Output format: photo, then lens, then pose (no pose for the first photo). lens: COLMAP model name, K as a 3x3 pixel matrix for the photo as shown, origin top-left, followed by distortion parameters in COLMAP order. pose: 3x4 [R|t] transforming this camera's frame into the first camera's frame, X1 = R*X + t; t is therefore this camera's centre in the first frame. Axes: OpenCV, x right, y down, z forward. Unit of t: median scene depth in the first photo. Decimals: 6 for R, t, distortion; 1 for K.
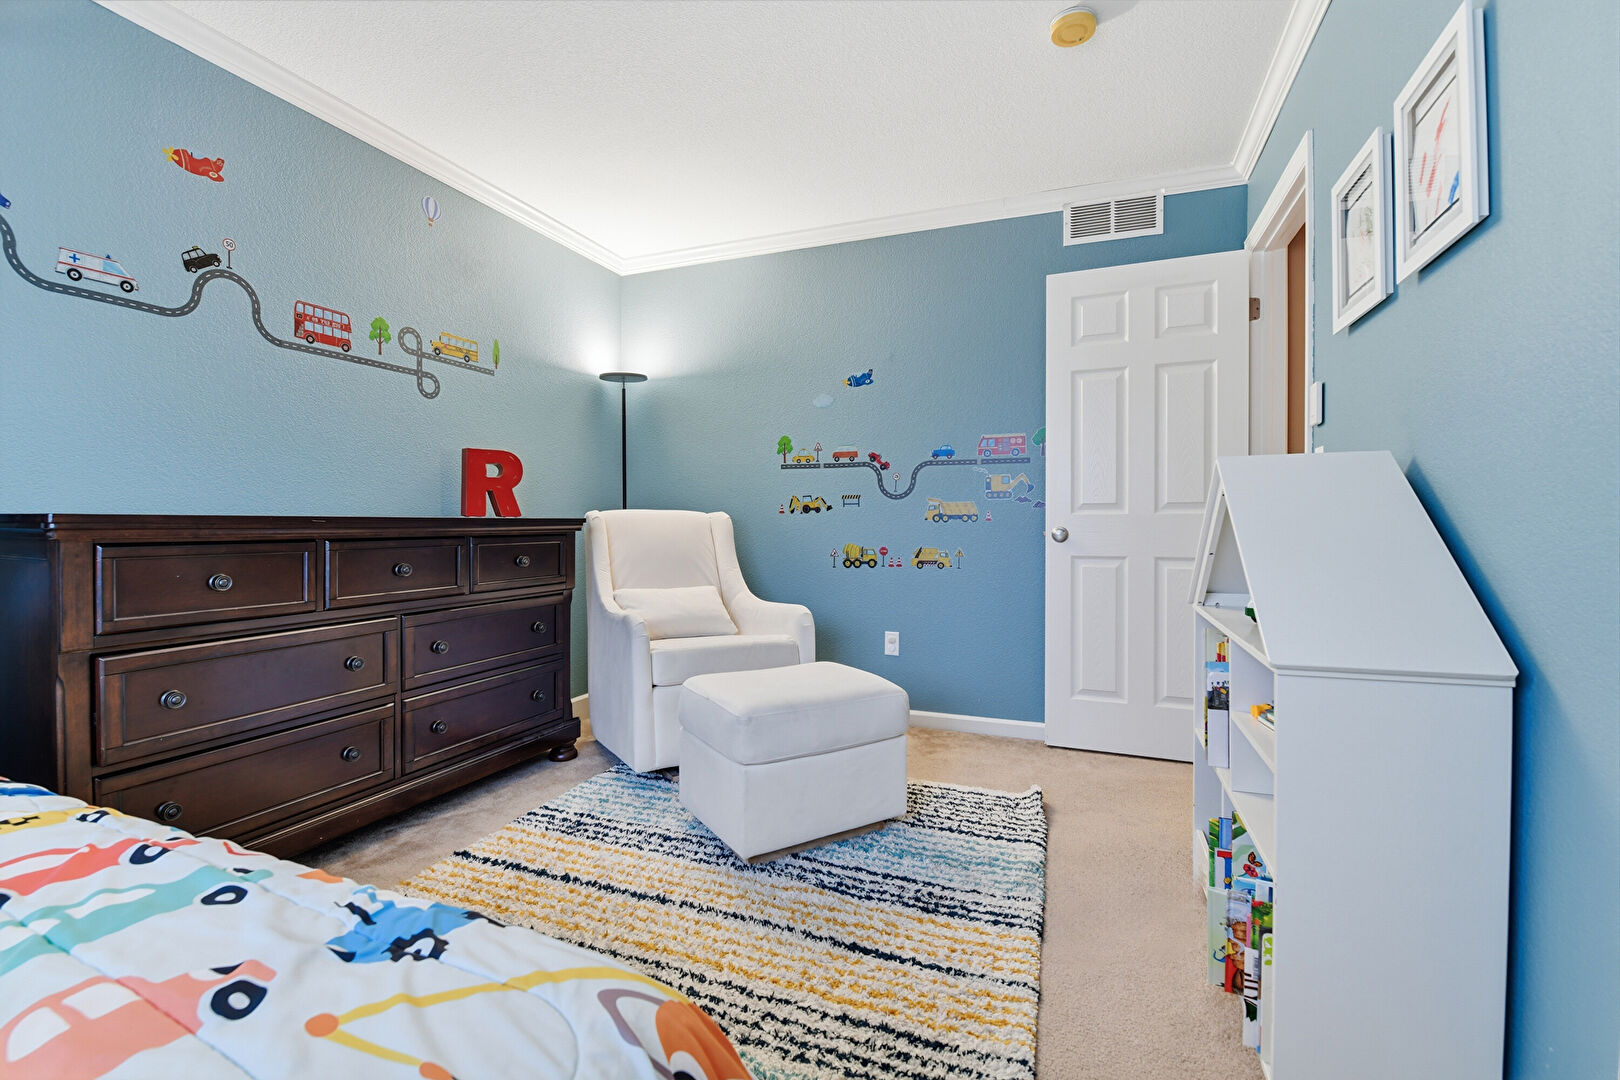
lens RADIAL K [[711.1, 0, 808.1], [0, 711.1, 529.2], [0, 0, 1]] dist [-0.001857, -0.008363]
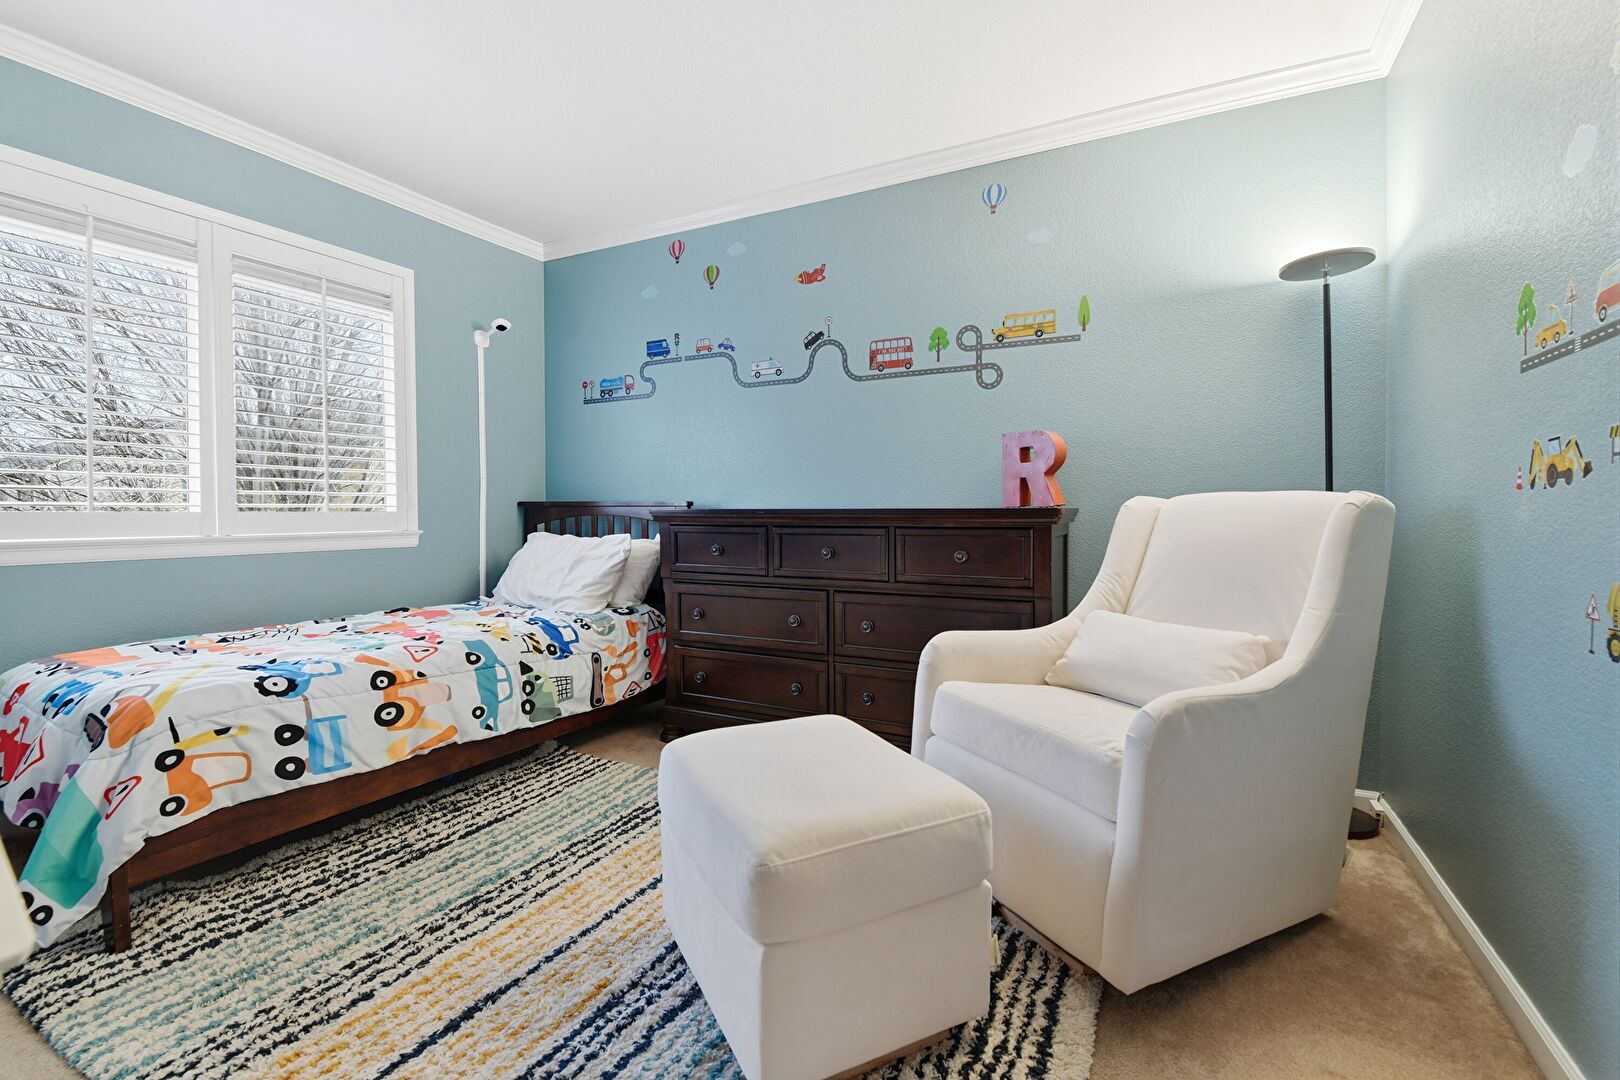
lens RADIAL K [[711.1, 0, 808.1], [0, 711.1, 529.2], [0, 0, 1]] dist [-0.001857, -0.008363]
pose [[-0.102700, 0.020684, -0.994497, 0.518962], [-0.010148, 0.999710, 0.021840, -0.007551], [0.994661, 0.012335, -0.102461, 0.909314]]
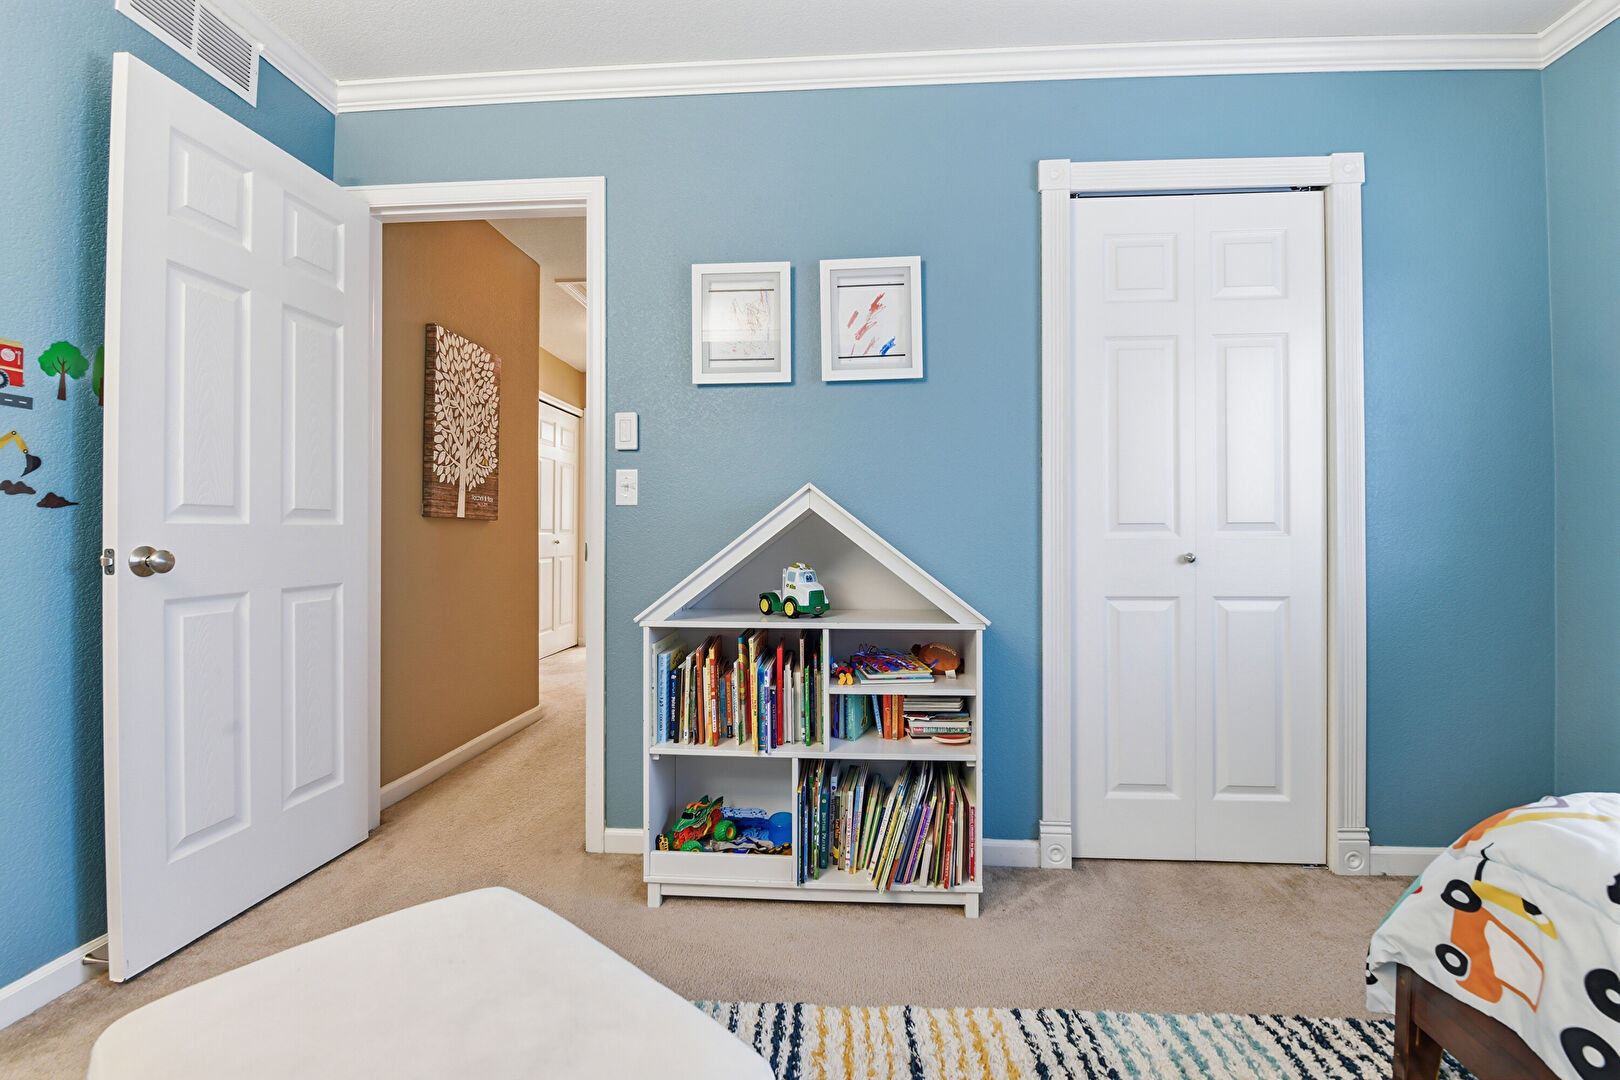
lens RADIAL K [[711.1, 0, 808.1], [0, 711.1, 529.2], [0, 0, 1]] dist [-0.001857, -0.008363]
pose [[-0.299494, 0.005975, 0.954079, -0.329528], [0.008506, 0.999957, -0.003592, -0.011222], [-0.954060, 0.007040, -0.299533, 0.796771]]
